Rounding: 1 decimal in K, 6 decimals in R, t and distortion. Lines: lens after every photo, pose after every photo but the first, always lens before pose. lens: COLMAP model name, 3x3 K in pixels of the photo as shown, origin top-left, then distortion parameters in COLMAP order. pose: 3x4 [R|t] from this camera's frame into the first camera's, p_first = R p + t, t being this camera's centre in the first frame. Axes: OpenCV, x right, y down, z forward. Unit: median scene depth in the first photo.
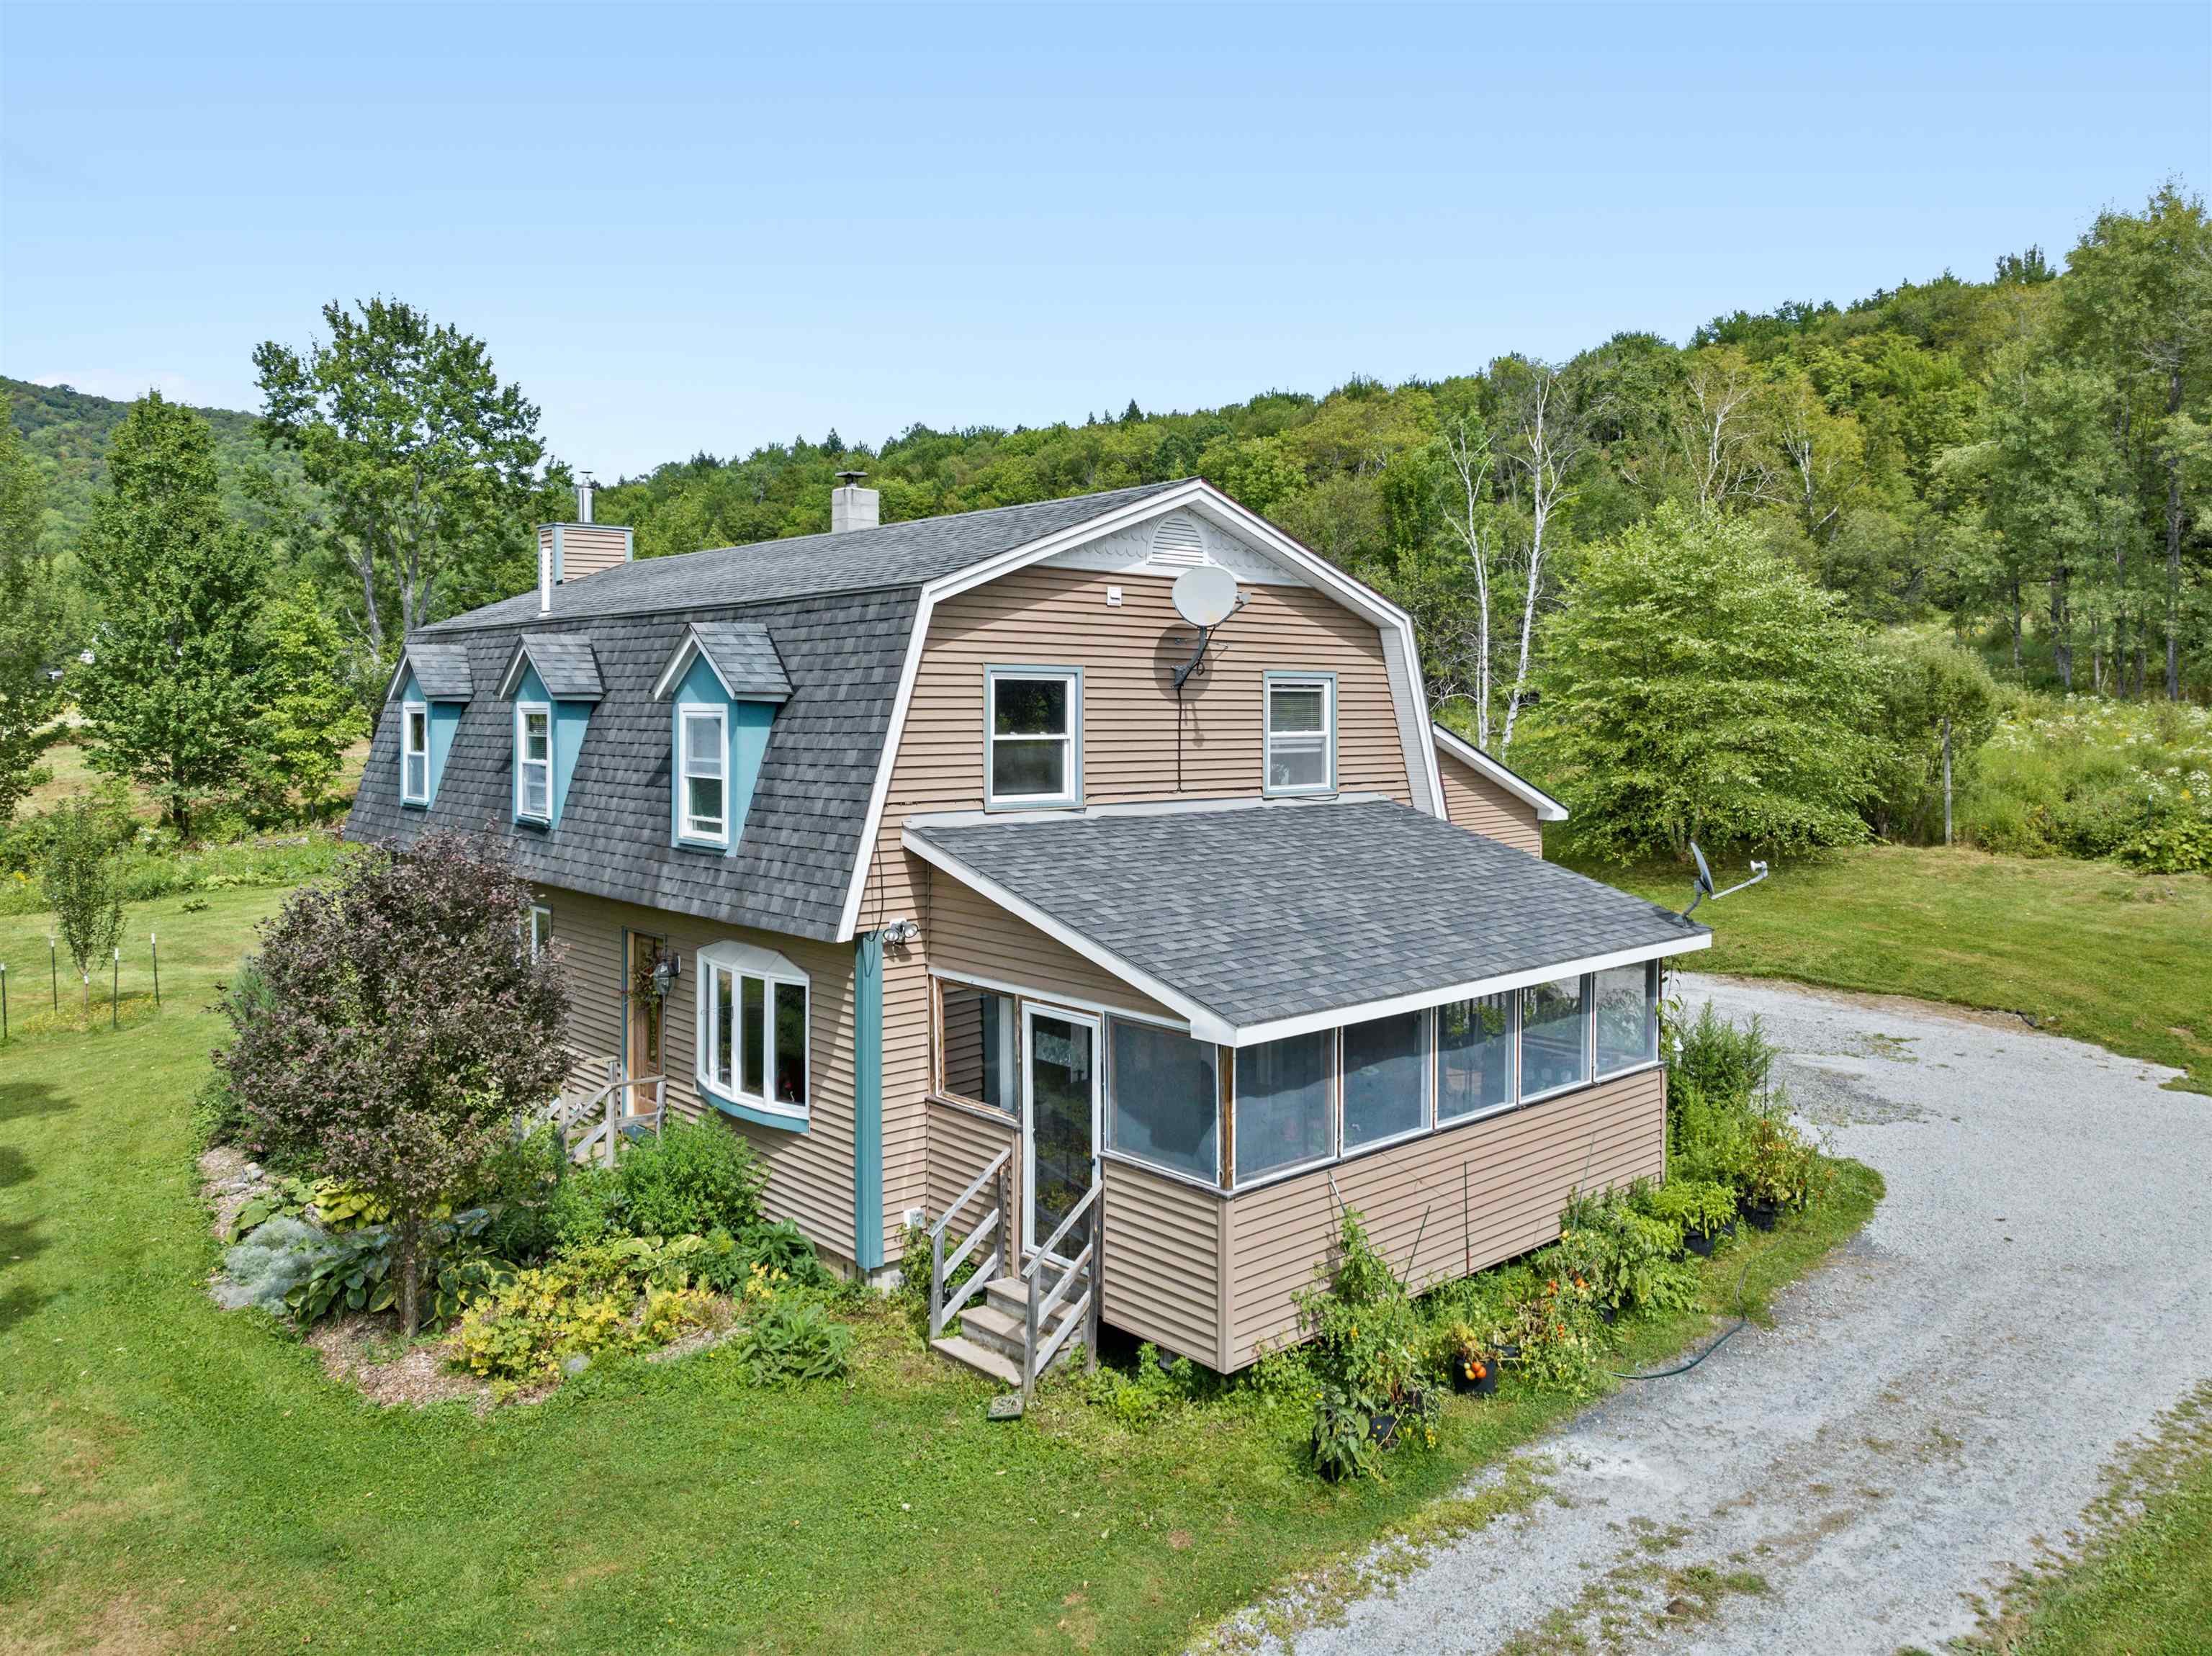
lens RADIAL K [[1587.3, 0, 1106.4], [0, 1587.3, 810.3], [0, 0, 1]] dist [-0.054984, -0.007384]
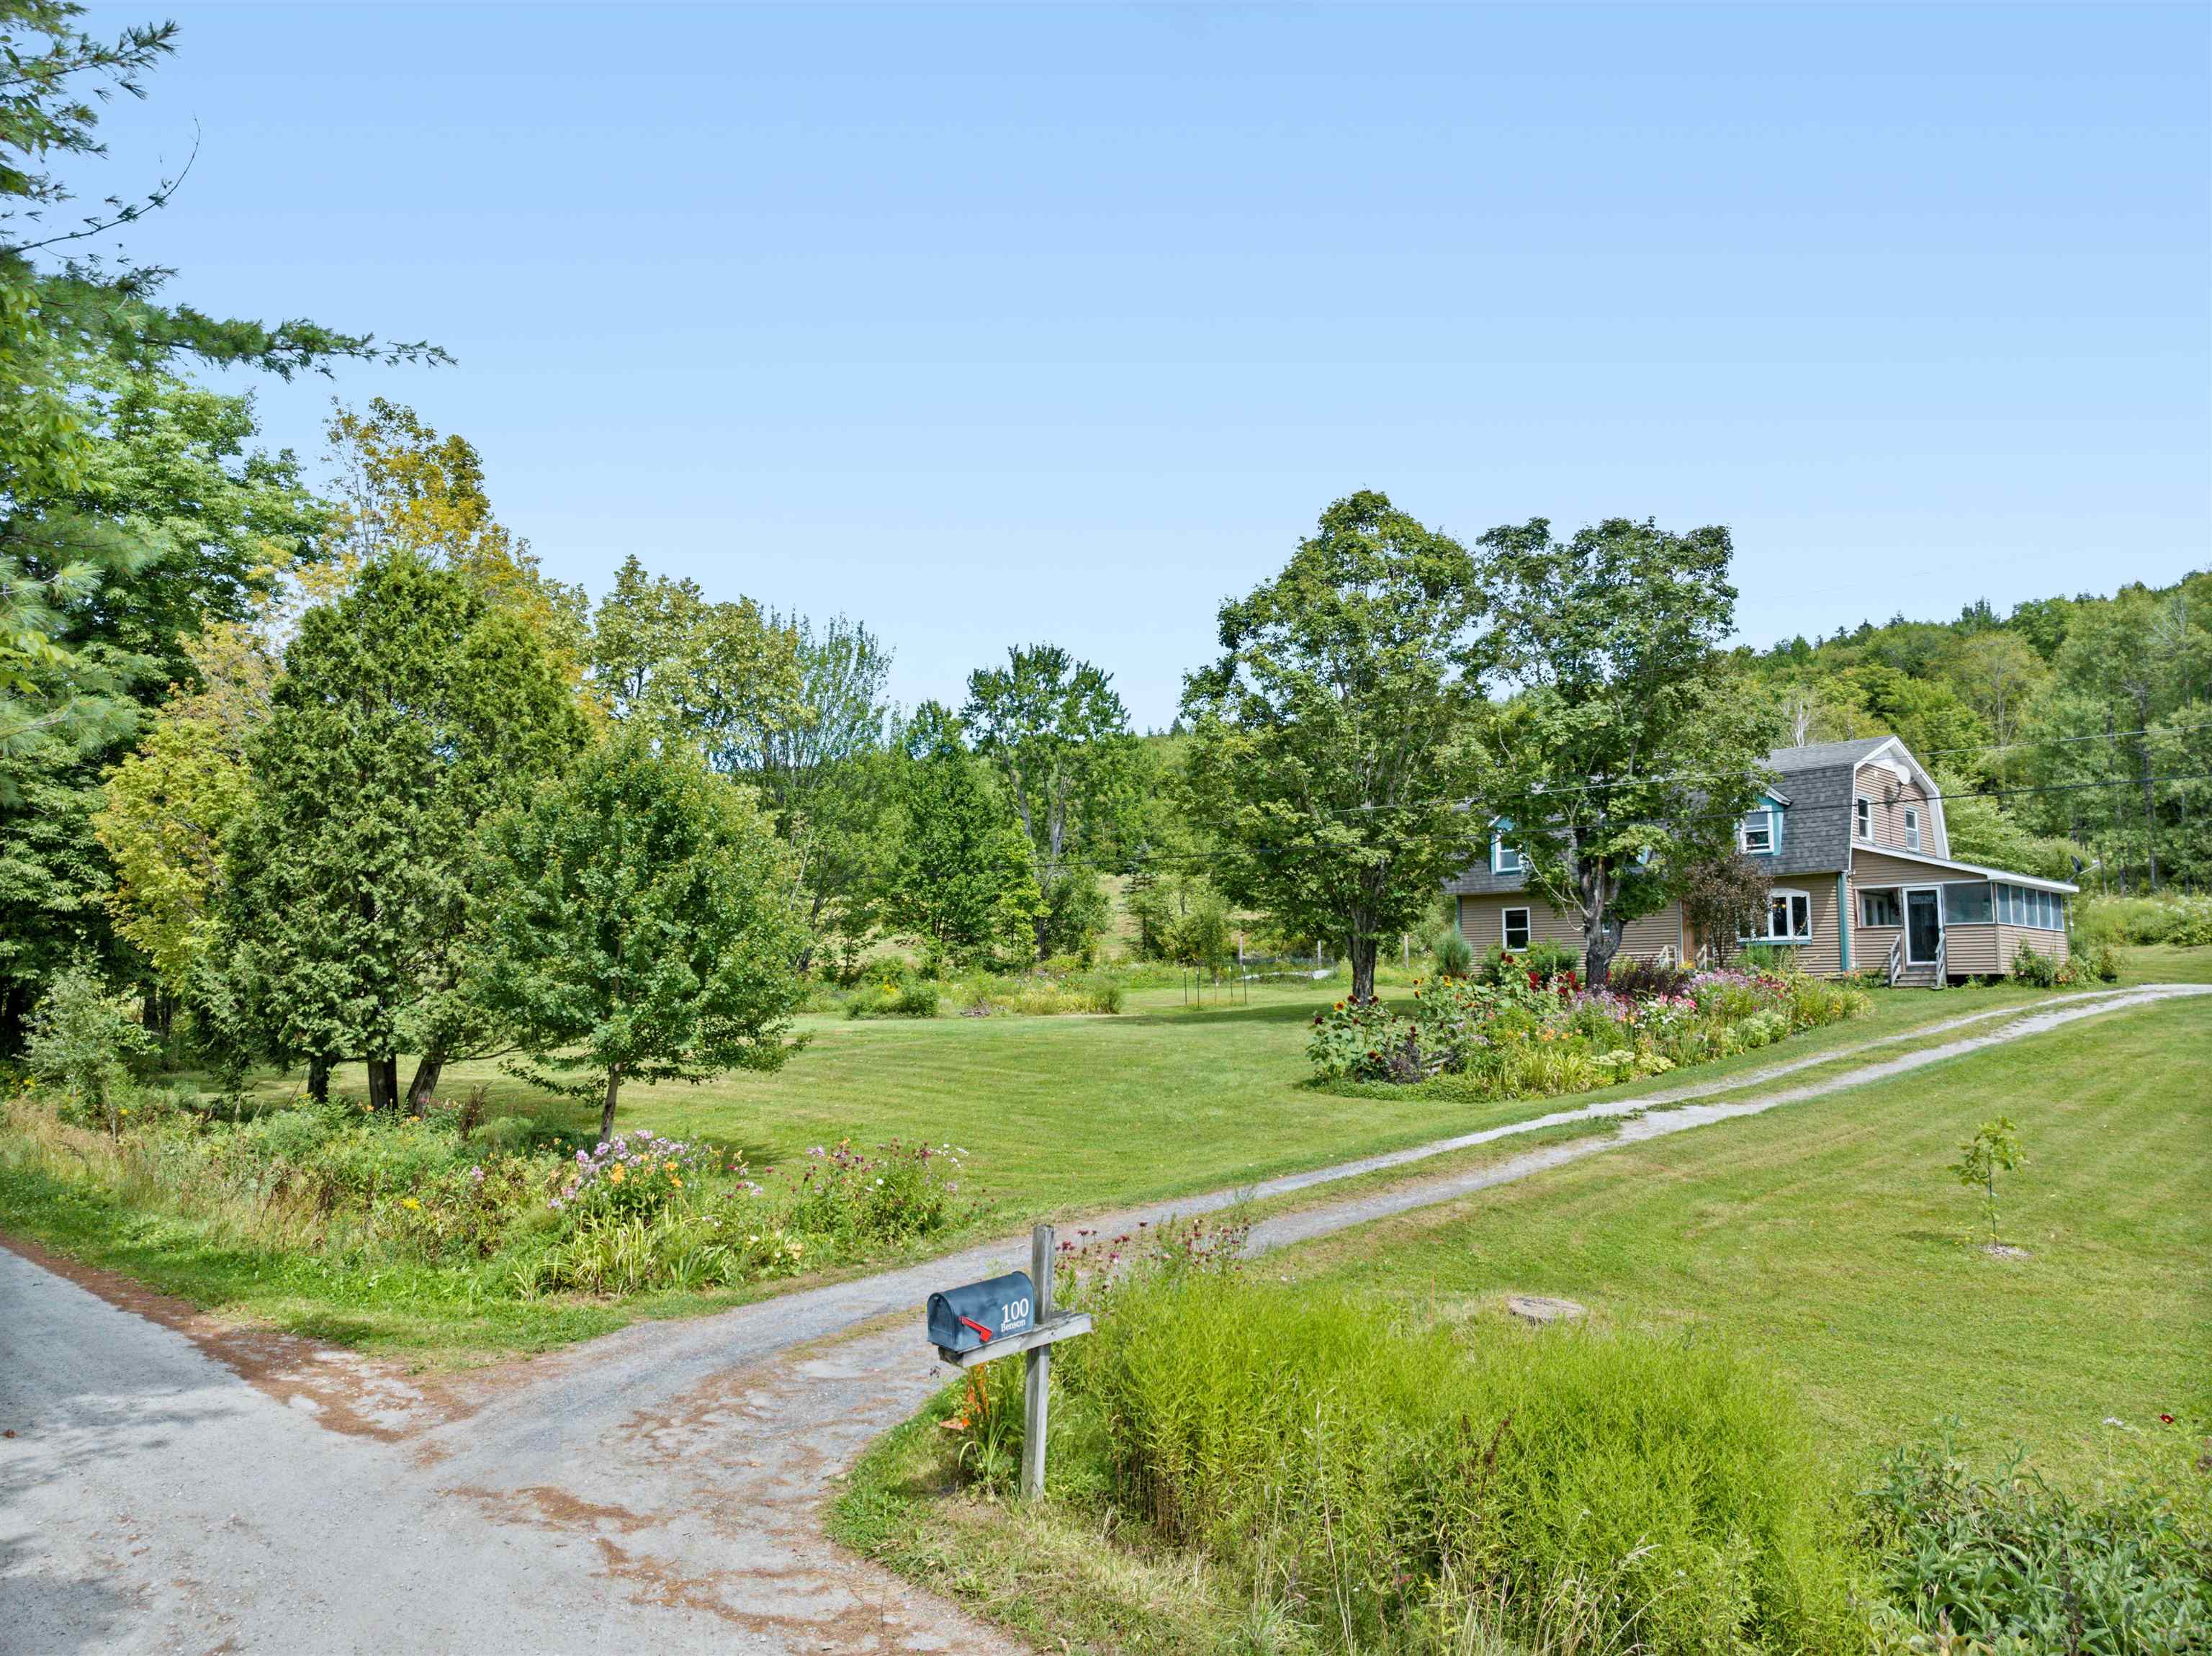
lens RADIAL K [[1587.3, 0, 1096.9], [0, 1587.3, 841.8], [0, 0, 1]] dist [-0.054984, -0.007384]
pose [[0.999436, 0.007282, 0.032781, -0.723276], [-0.001451, 0.984657, -0.174496, 0.234605], [-0.033548, 0.174350, 0.984112, -0.848112]]
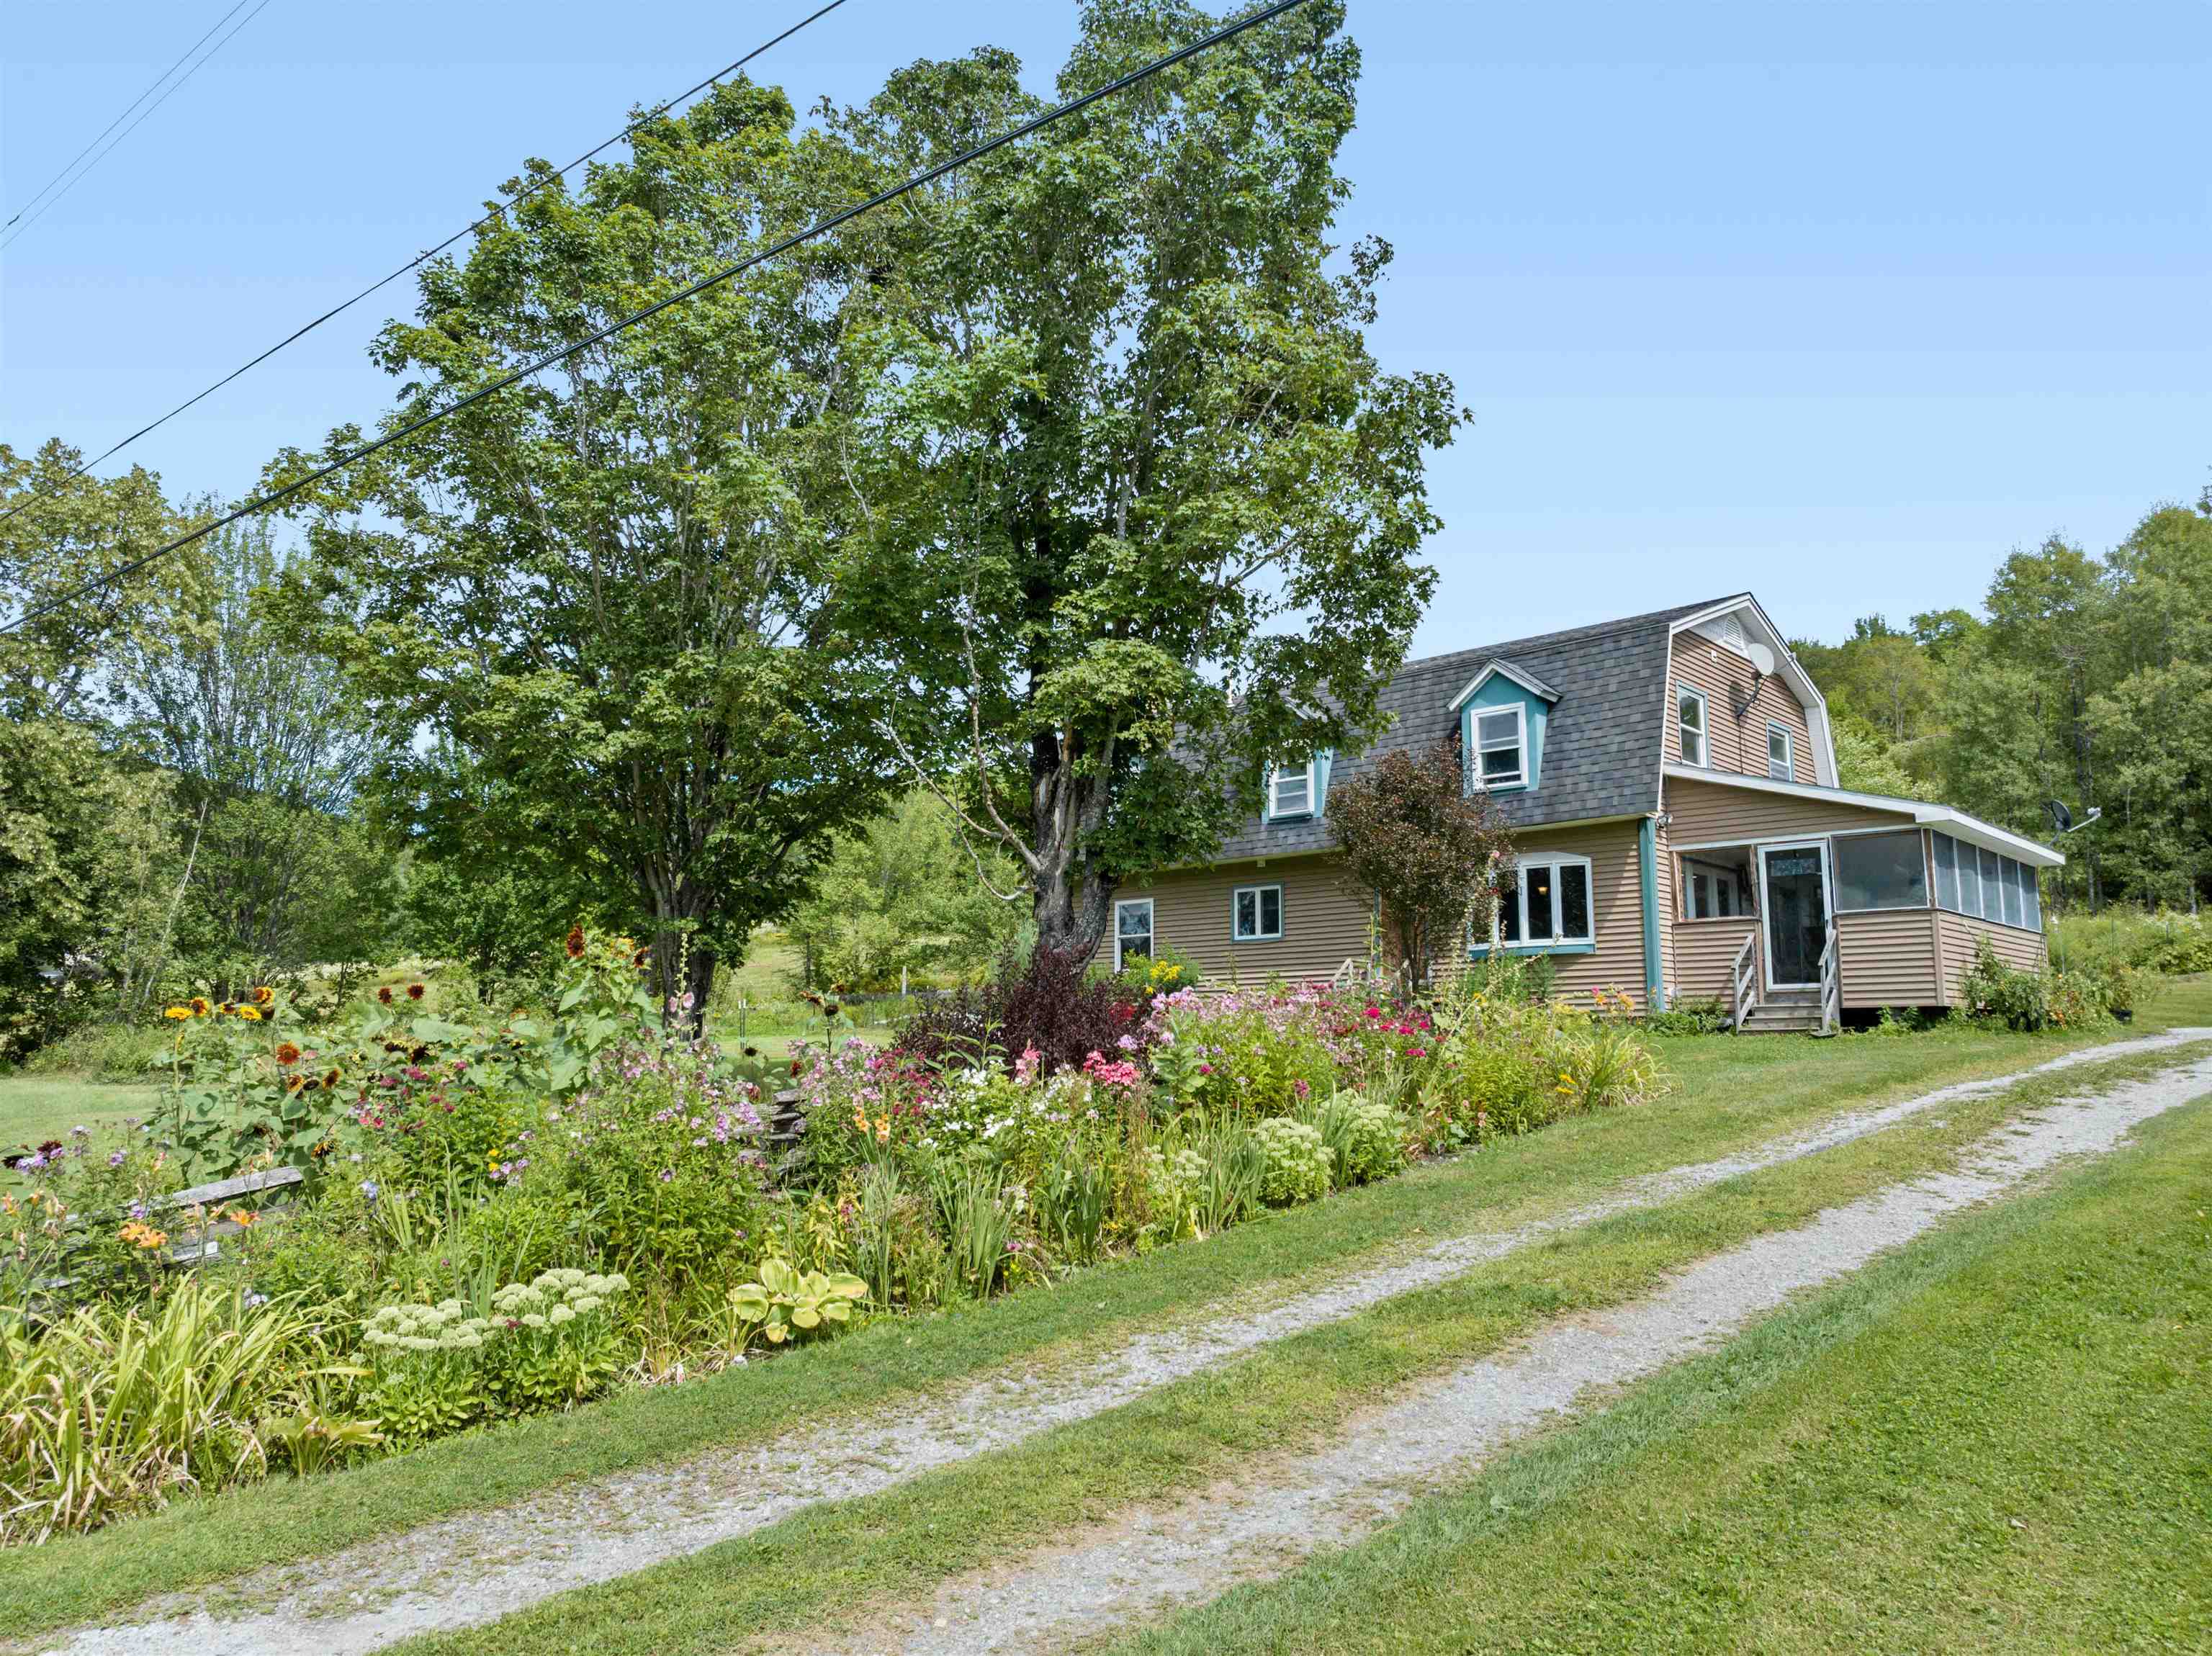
lens RADIAL K [[1587.3, 0, 1123.6], [0, 1587.3, 831.7], [0, 0, 1]] dist [-0.054984, -0.007384]
pose [[0.994691, 0.015730, 0.101694, -0.367342], [0.006183, 0.977327, -0.211643, 0.185231], [-0.102718, 0.211148, 0.972042, -0.245414]]
